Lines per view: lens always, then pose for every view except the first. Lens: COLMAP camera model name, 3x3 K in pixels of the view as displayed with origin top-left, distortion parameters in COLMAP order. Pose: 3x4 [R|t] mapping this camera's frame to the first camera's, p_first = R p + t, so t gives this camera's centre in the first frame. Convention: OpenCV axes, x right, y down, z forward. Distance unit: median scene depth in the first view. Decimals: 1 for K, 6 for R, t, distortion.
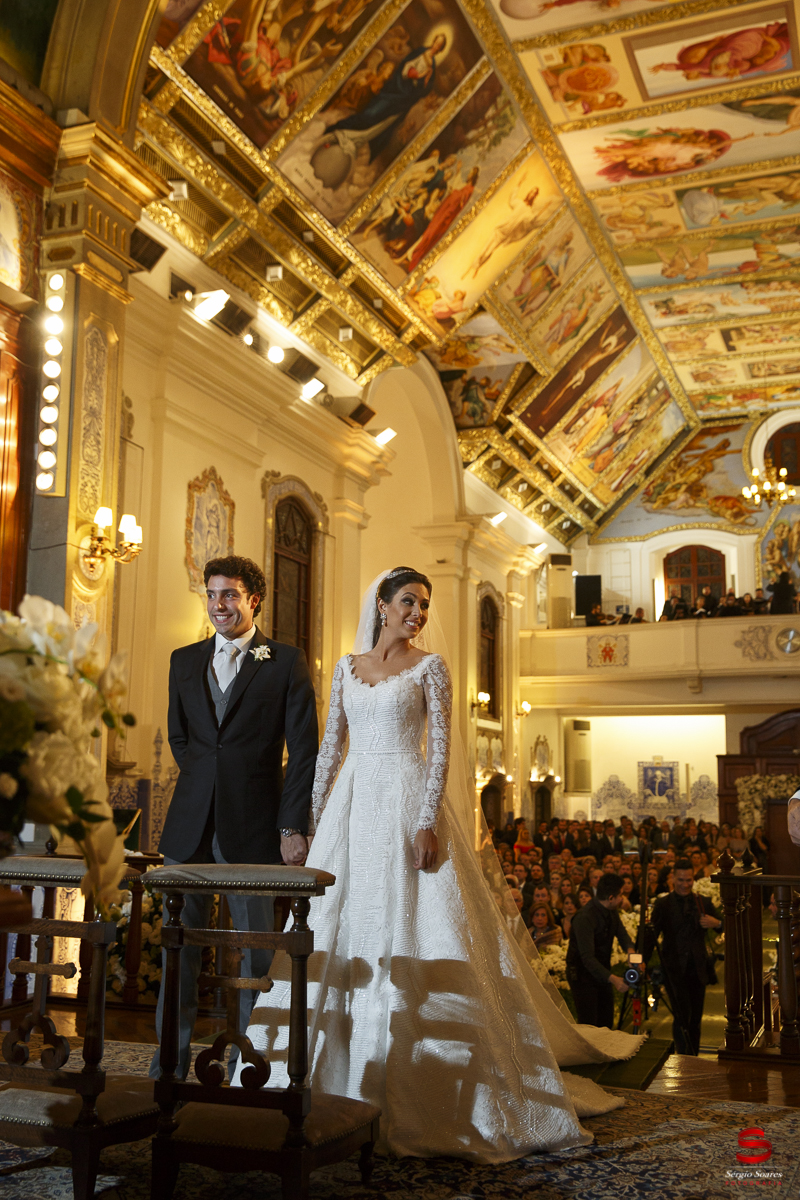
lens RADIAL K [[1285.9, 0, 400.0], [0, 1285.9, 600.0], [0, 0, 1]] dist [0.011544, 0.025077]
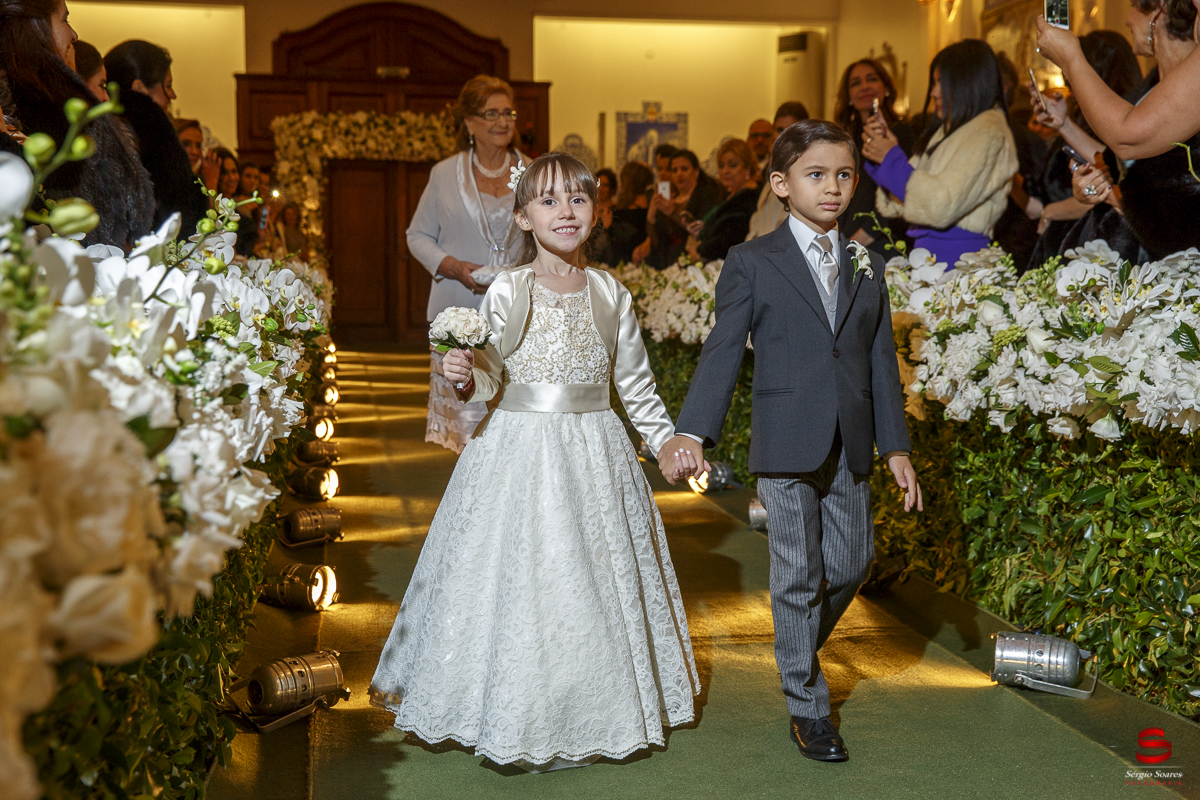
lens RADIAL K [[1563.6, 0, 600.0], [0, 1563.6, 400.0], [0, 0, 1]] dist [0.088599, 0.005965]
pose [[0.863888, -0.048151, 0.501377, 0.048567], [-0.069057, 0.974697, 0.212595, 0.107066], [-0.498927, -0.218282, 0.838704, 0.374042]]
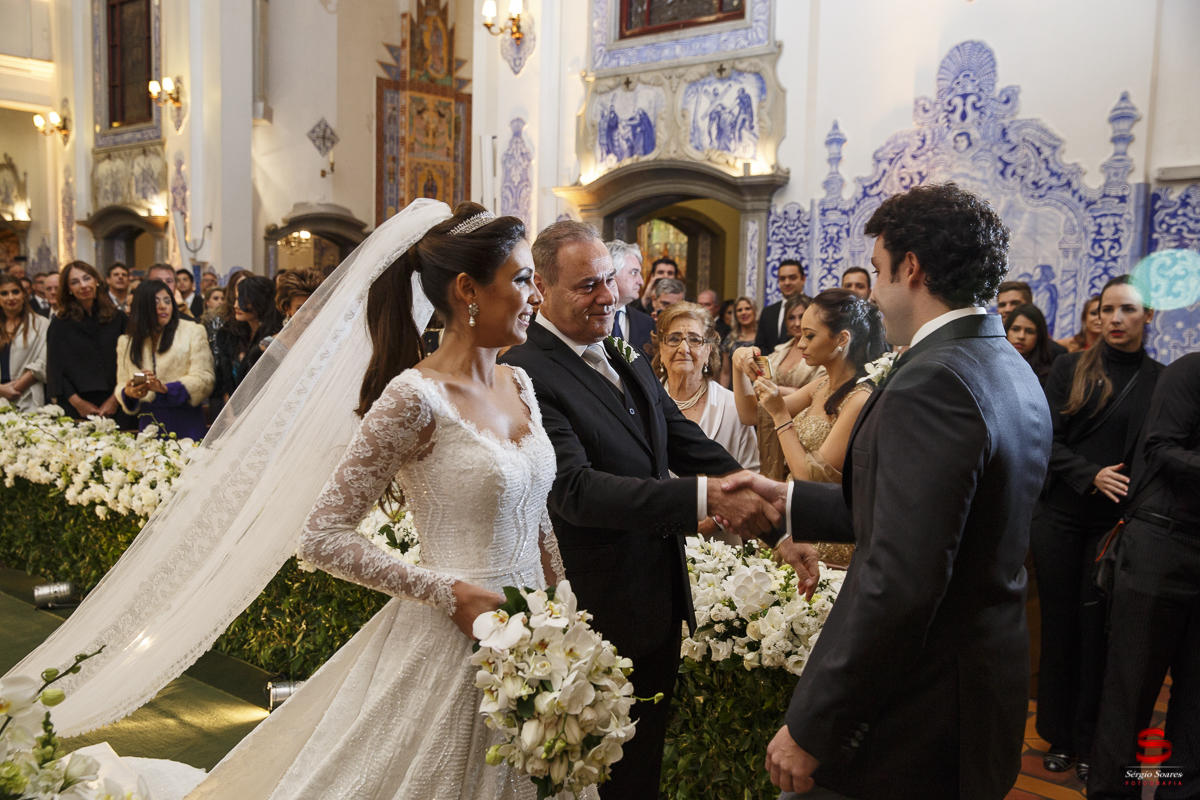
lens RADIAL K [[1138.5, 0, 599.9], [0, 1138.5, 417.8], [0, 0, 1]] dist [-0.024218, 0.110614]
pose [[0.350090, -0.092132, 0.932174, 0.011268], [-0.161715, 0.974264, 0.157026, 0.081992], [-0.922651, -0.205720, 0.326181, 0.373861]]
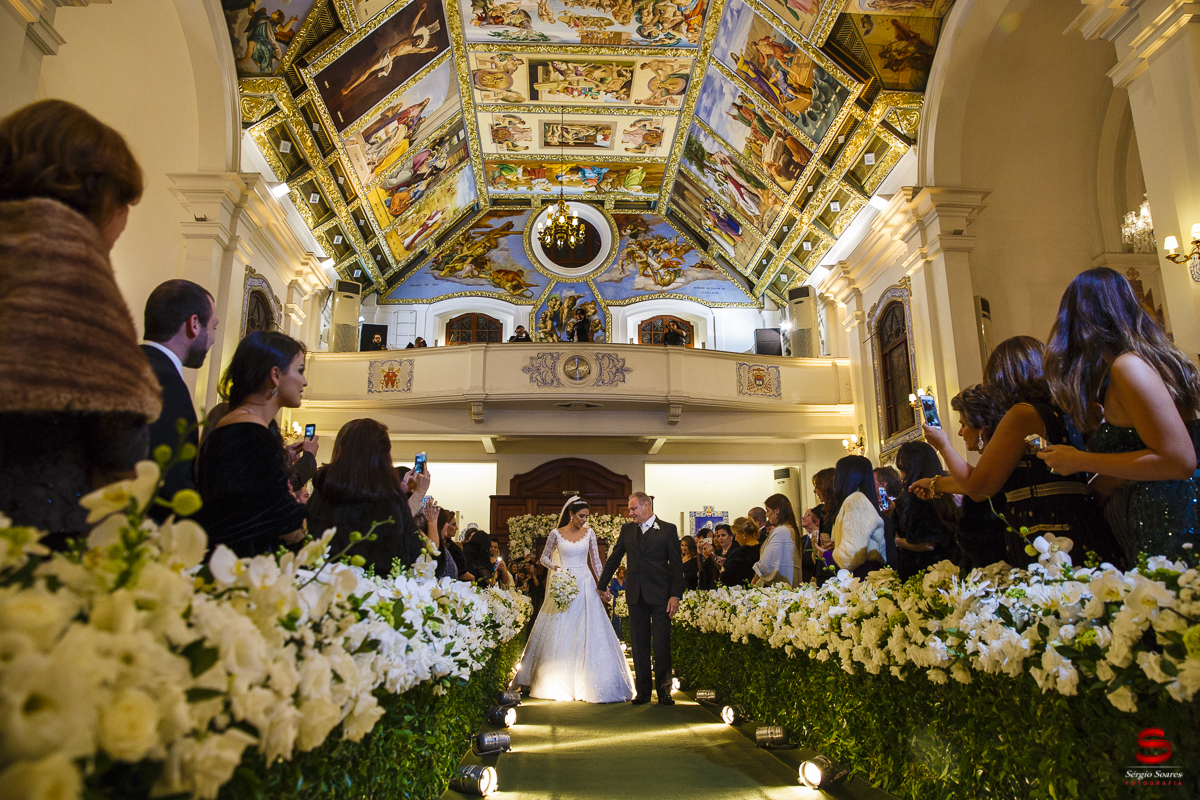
lens RADIAL K [[827.2, 0, 600.0], [0, 827.2, 400.0], [0, 0, 1]] dist [-0.114029, 0.093700]
pose [[0.912140, 0.085093, 0.400949, 0.060212], [-0.048278, 0.993708, -0.101063, 0.110890], [-0.407026, 0.072826, 0.910509, 0.382109]]
